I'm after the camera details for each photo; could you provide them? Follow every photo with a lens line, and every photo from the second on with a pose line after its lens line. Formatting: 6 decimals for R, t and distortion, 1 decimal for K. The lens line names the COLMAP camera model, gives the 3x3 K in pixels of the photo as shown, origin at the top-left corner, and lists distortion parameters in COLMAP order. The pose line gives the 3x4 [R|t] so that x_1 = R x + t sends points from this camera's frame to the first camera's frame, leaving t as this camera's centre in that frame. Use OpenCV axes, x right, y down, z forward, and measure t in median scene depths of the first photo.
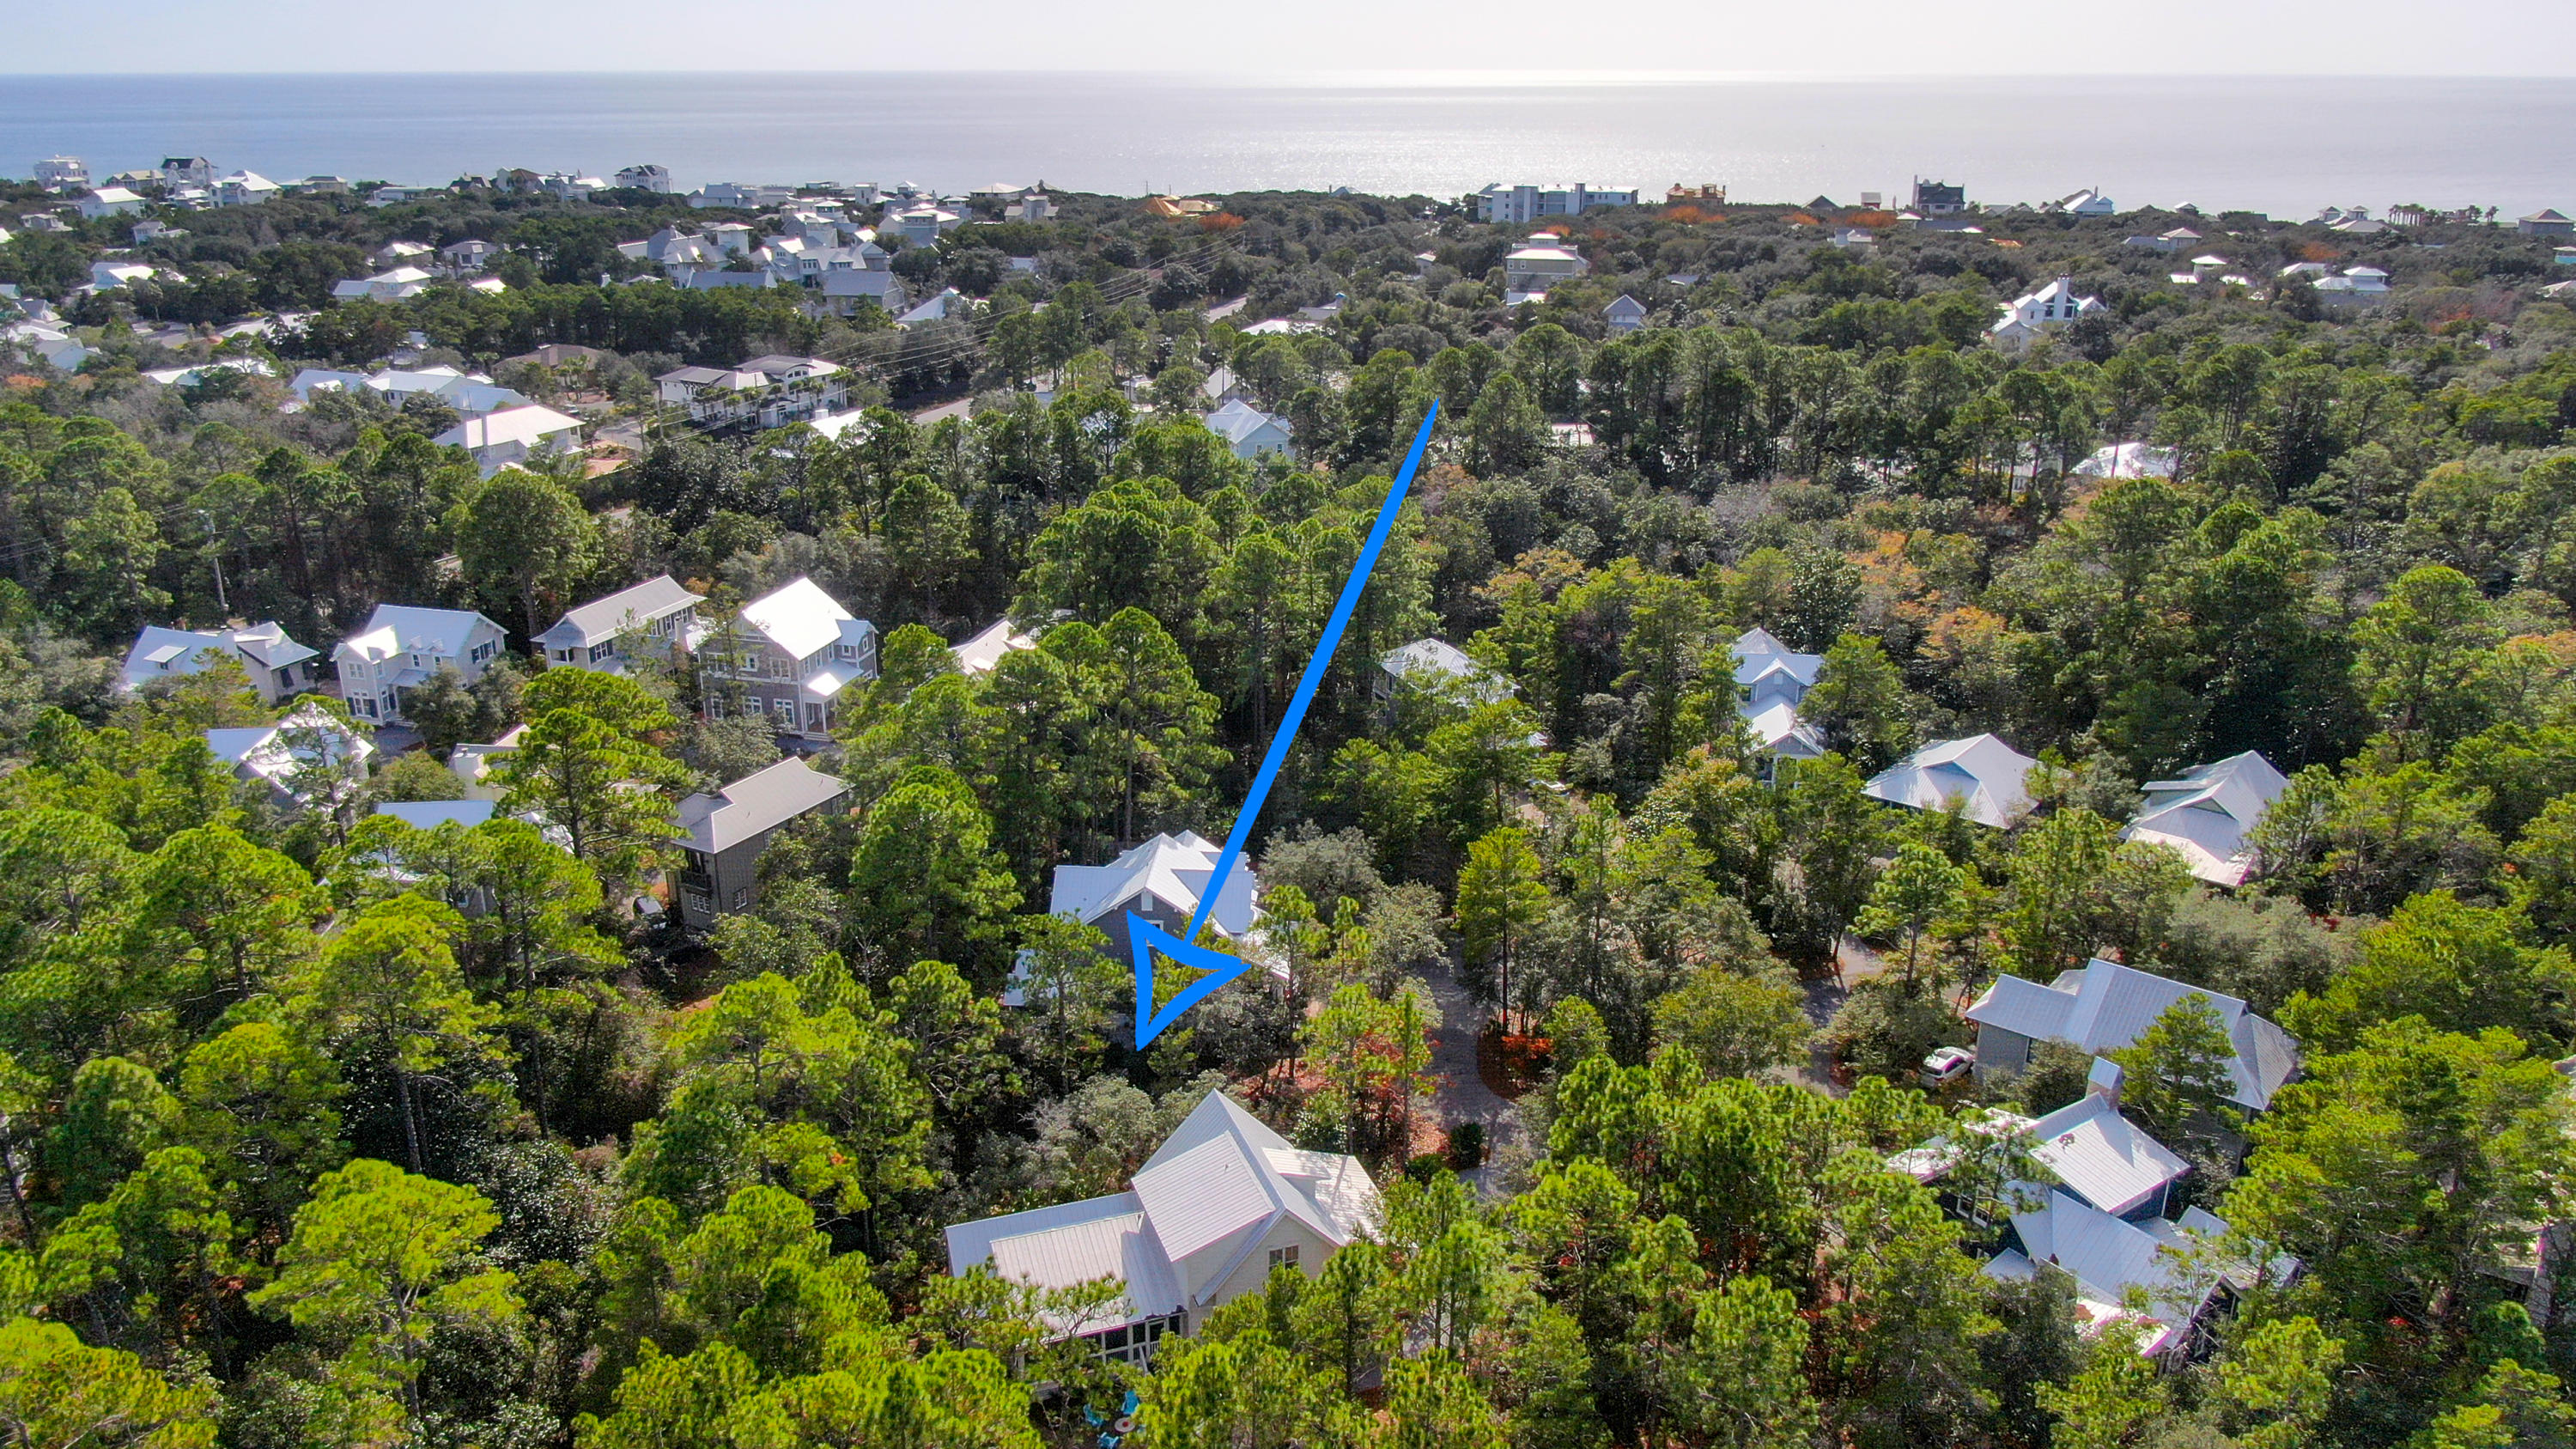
lens RADIAL K [[1876.1, 0, 1289.5], [0, 1876.1, 720.6], [0, 0, 1]] dist [-0.020416, 0.005782]
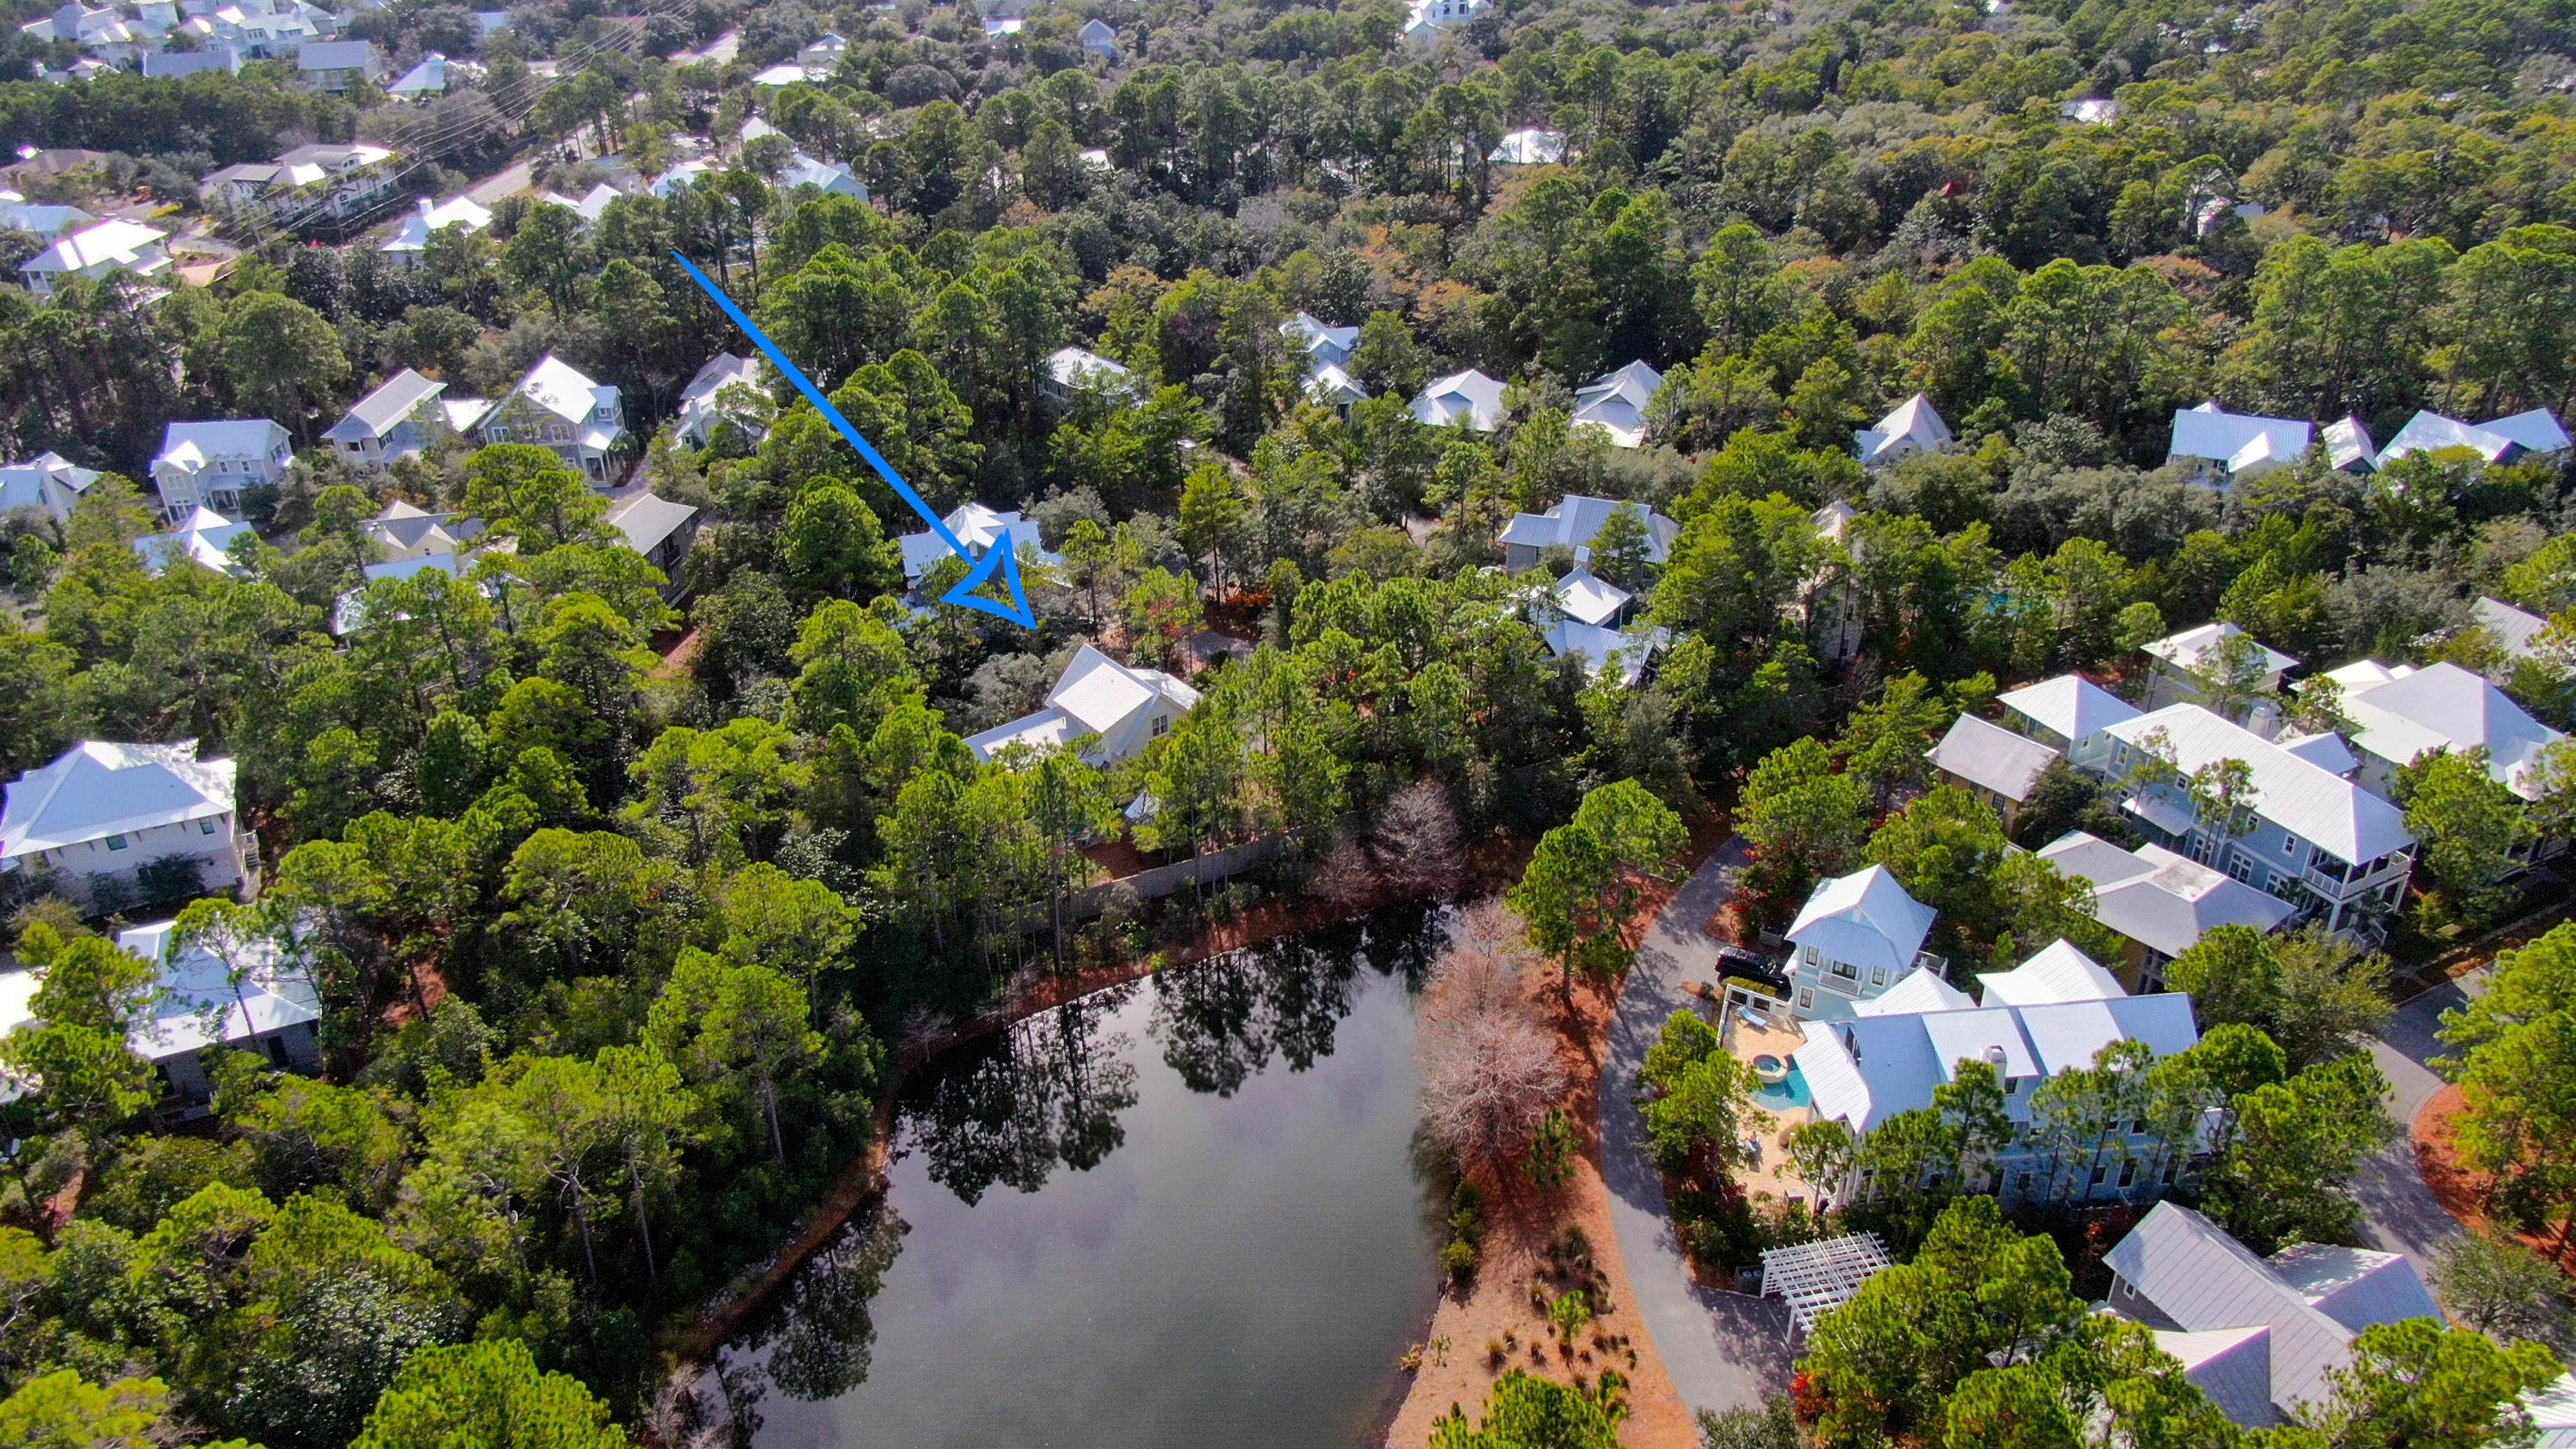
lens RADIAL K [[1876.1, 0, 1314.7], [0, 1876.1, 714.4], [0, 0, 1]] dist [-0.020416, 0.005782]
pose [[0.944700, -0.168955, 0.281064, -0.173221], [0.122603, 0.976880, 0.175140, -0.001151], [-0.304156, -0.130996, 0.943573, -0.325611]]
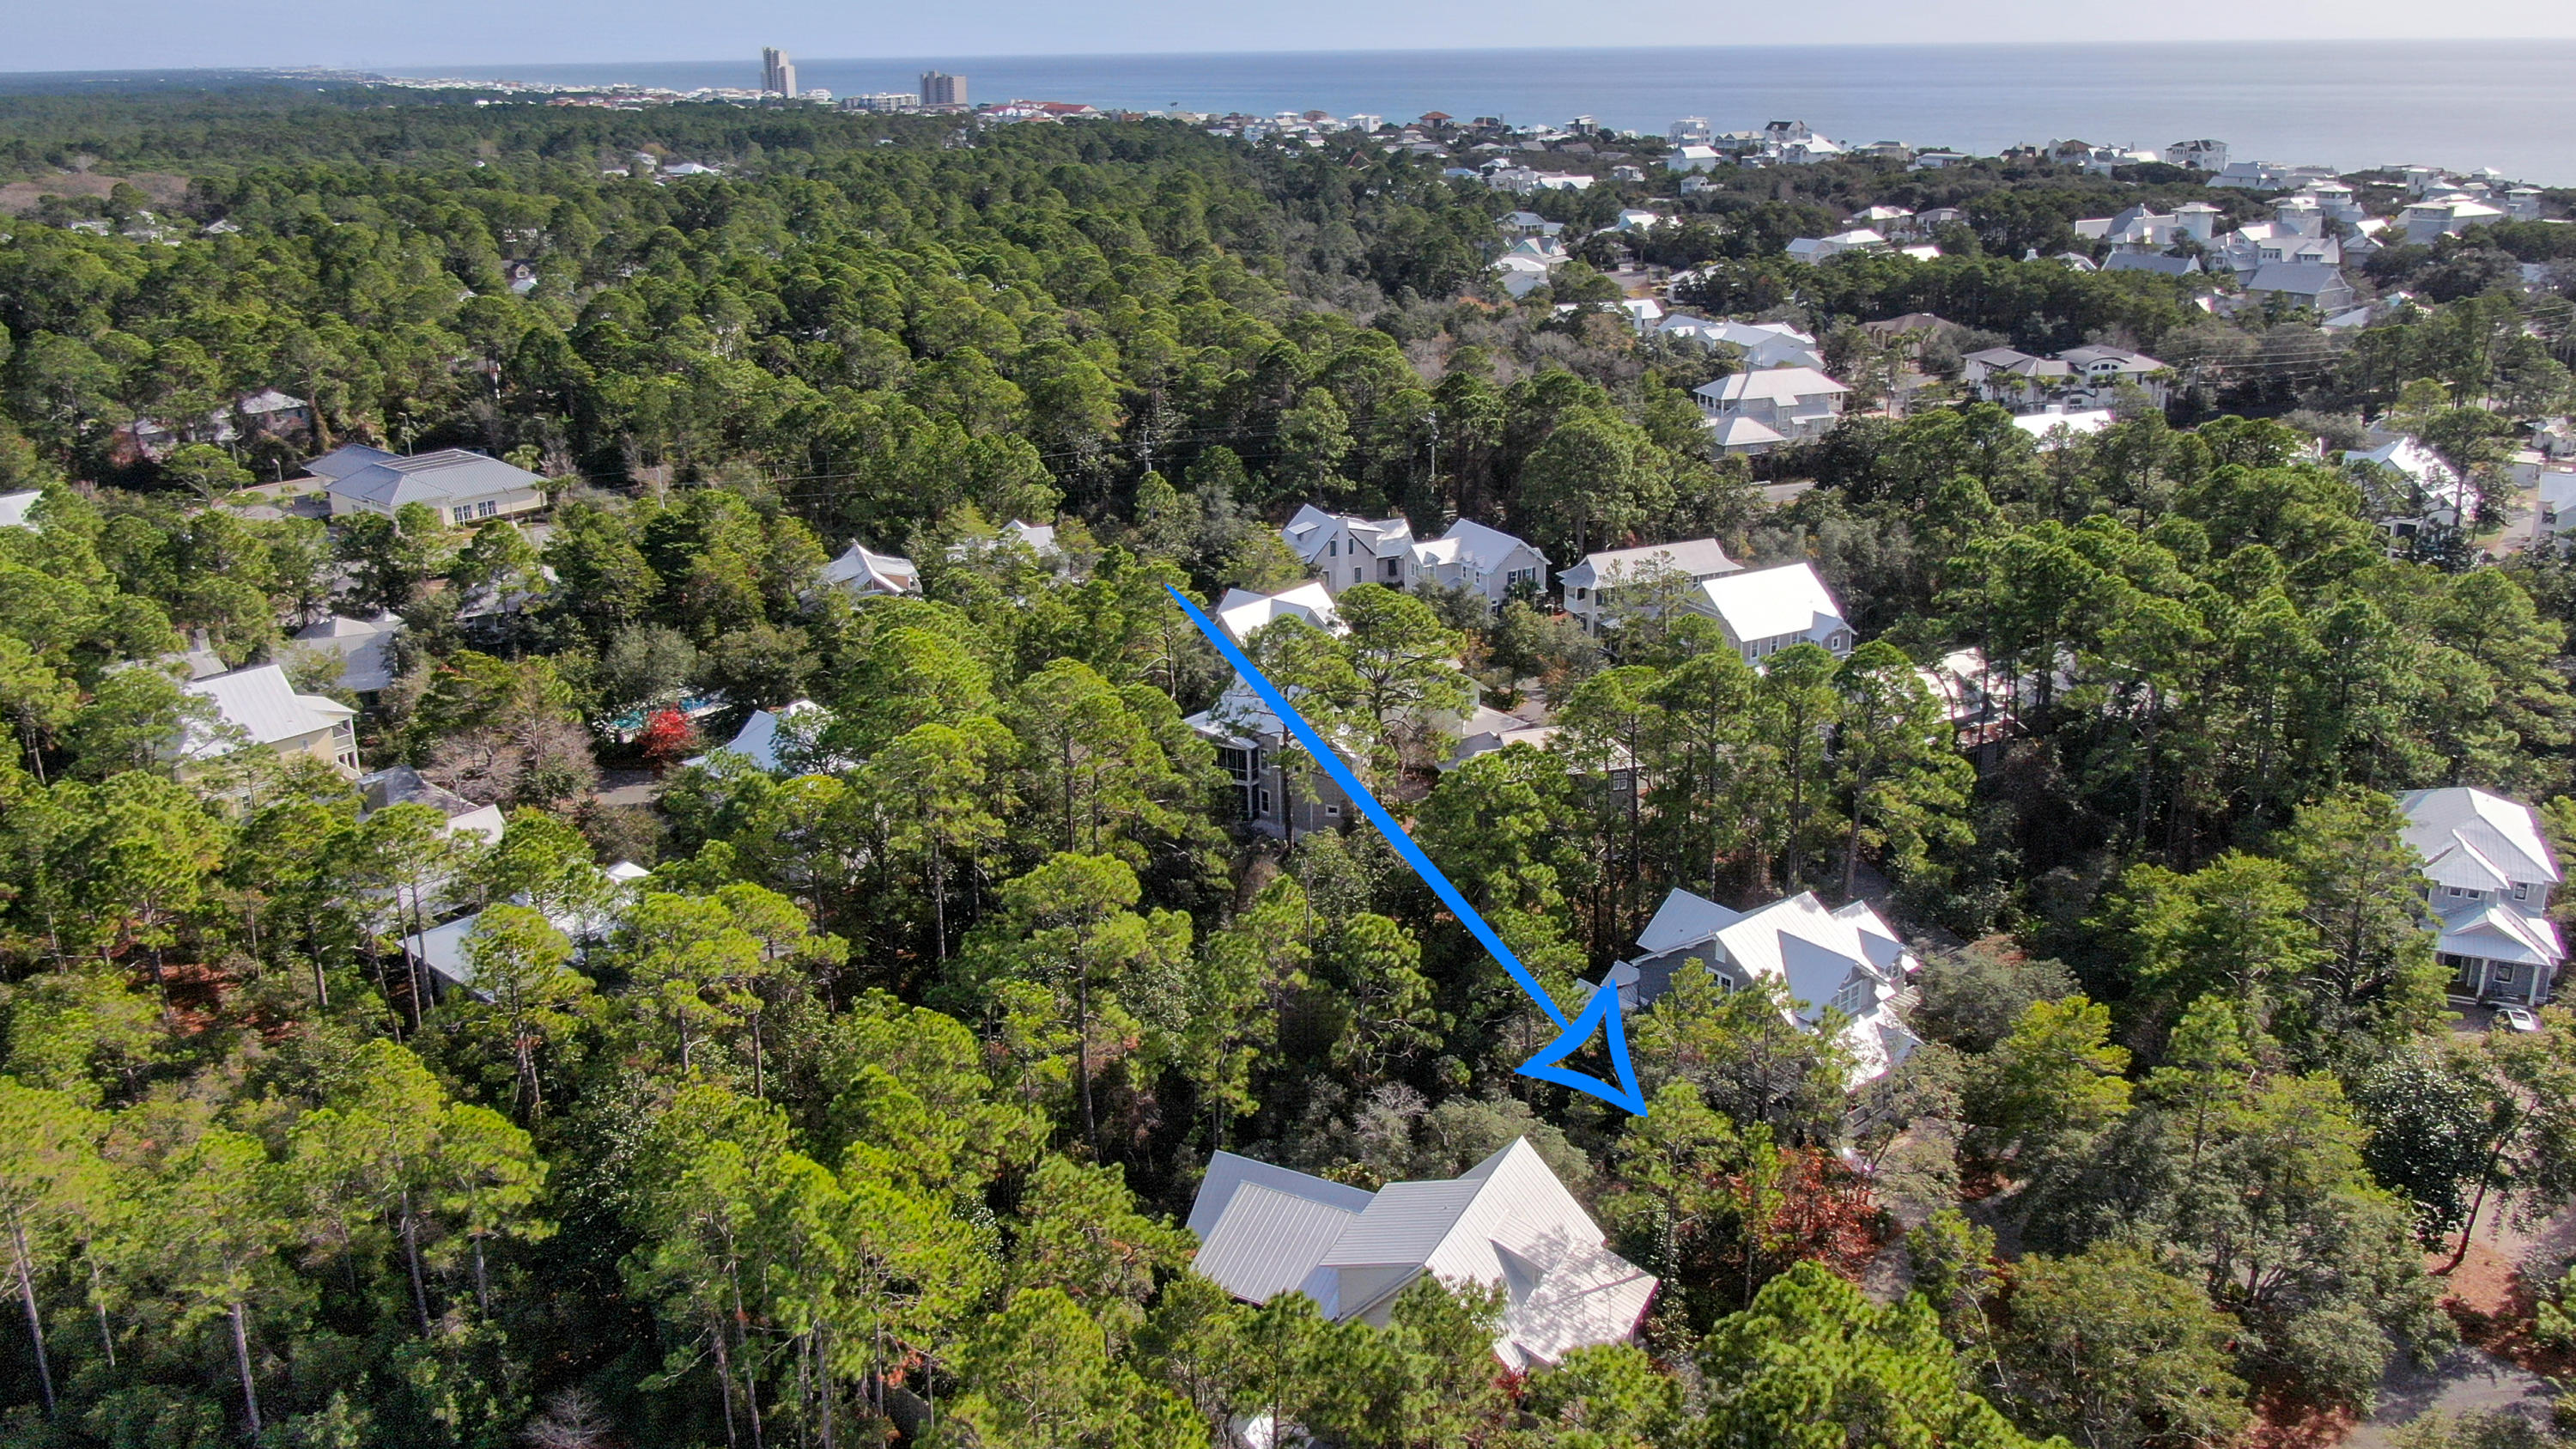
lens RADIAL K [[1876.1, 0, 1277.4], [0, 1876.1, 739.7], [0, 0, 1]] dist [-0.020416, 0.005782]
pose [[0.675185, 0.243887, -0.696164, 0.258191], [-0.227414, 0.966614, 0.118073, -0.041274], [0.701718, 0.078596, 0.708106, 0.131941]]
